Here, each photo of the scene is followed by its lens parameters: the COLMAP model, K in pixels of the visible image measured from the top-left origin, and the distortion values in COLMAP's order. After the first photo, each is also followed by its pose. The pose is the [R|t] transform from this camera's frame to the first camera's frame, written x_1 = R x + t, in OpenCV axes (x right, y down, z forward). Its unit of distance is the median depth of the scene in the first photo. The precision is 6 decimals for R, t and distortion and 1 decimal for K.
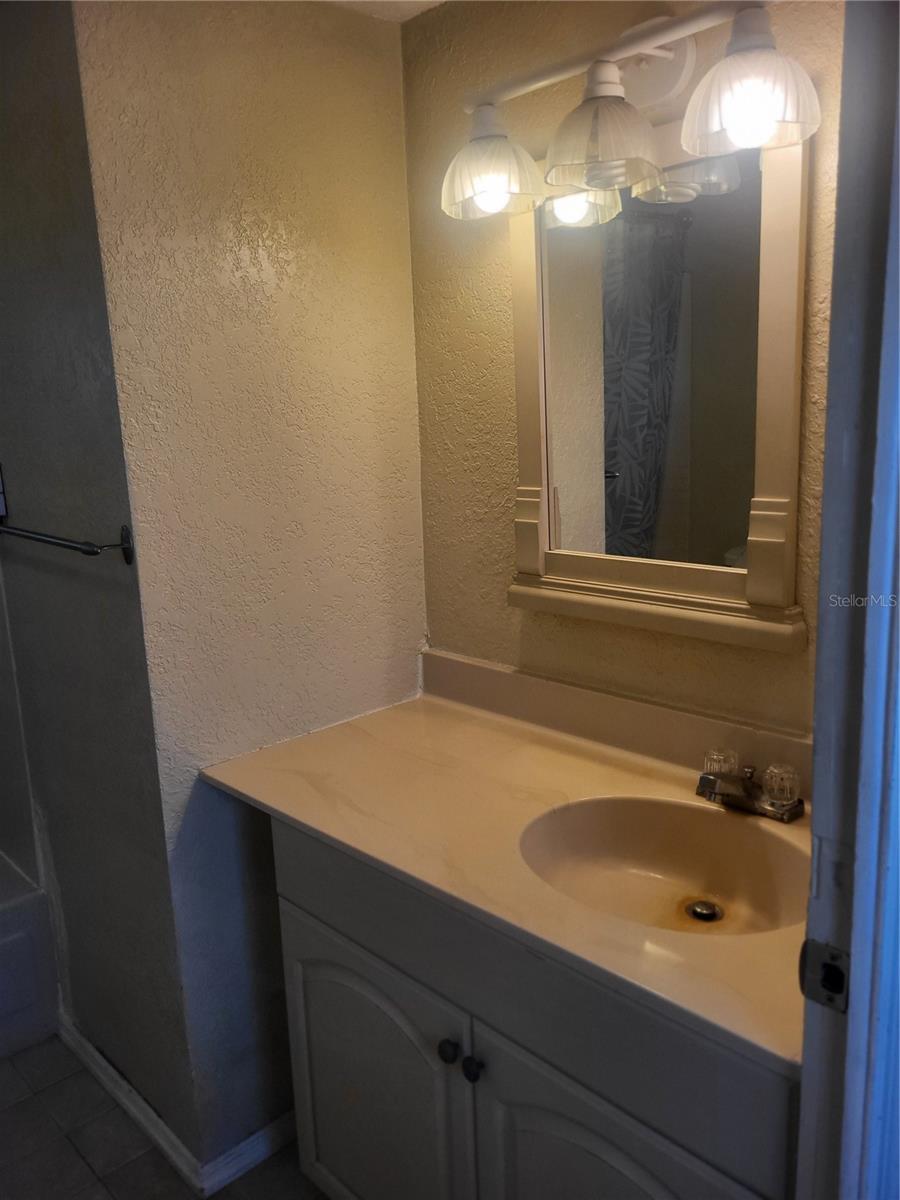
lens RADIAL K [[919.0, 0, 455.6], [0, 919.0, 598.2], [0, 0, 1]] dist [0.046963, -0.032914]
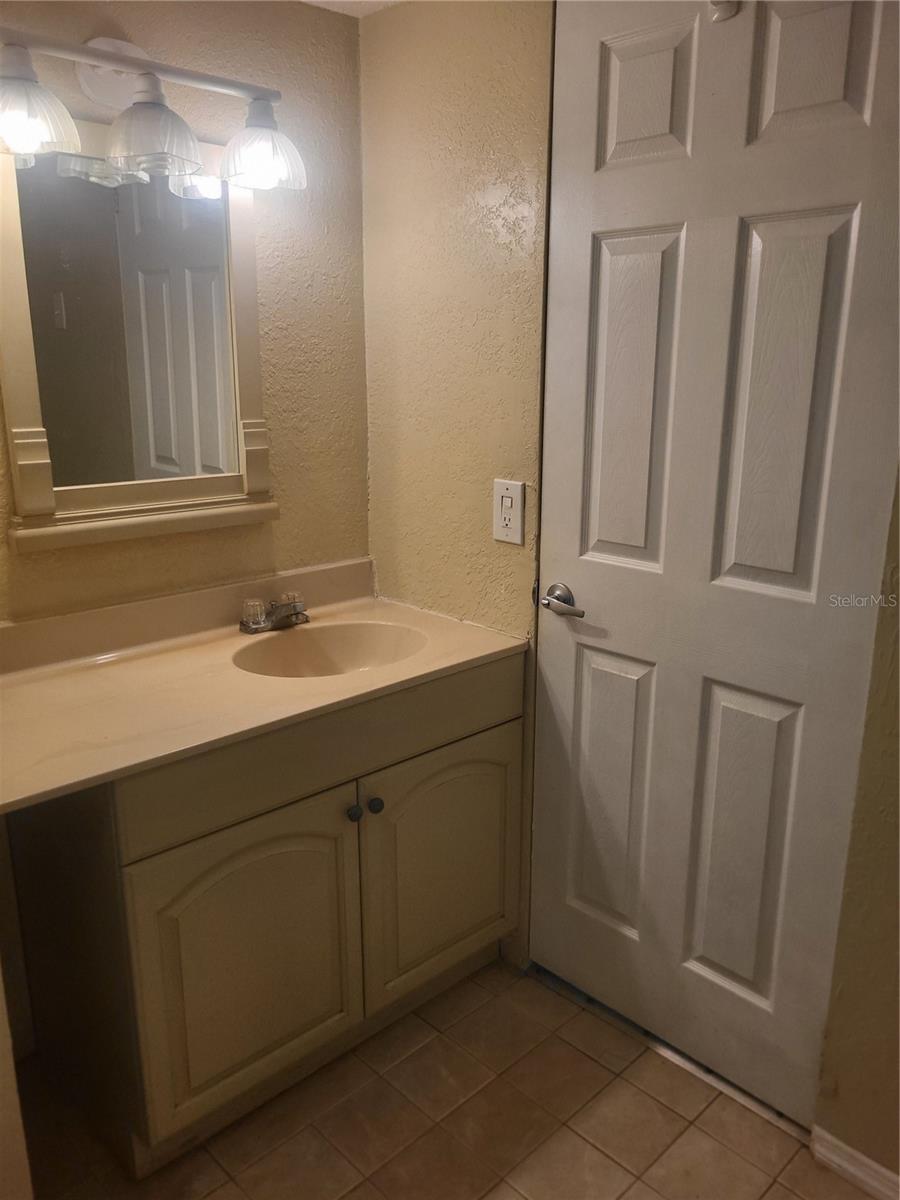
lens RADIAL K [[919.0, 0, 450.6], [0, 919.0, 601.2], [0, 0, 1]] dist [0.046963, -0.032914]
pose [[0.028646, -0.219670, 0.975154, -1.118595], [0.192449, 0.958515, 0.210268, -0.075759], [-0.980889, 0.181644, 0.069733, 0.602941]]
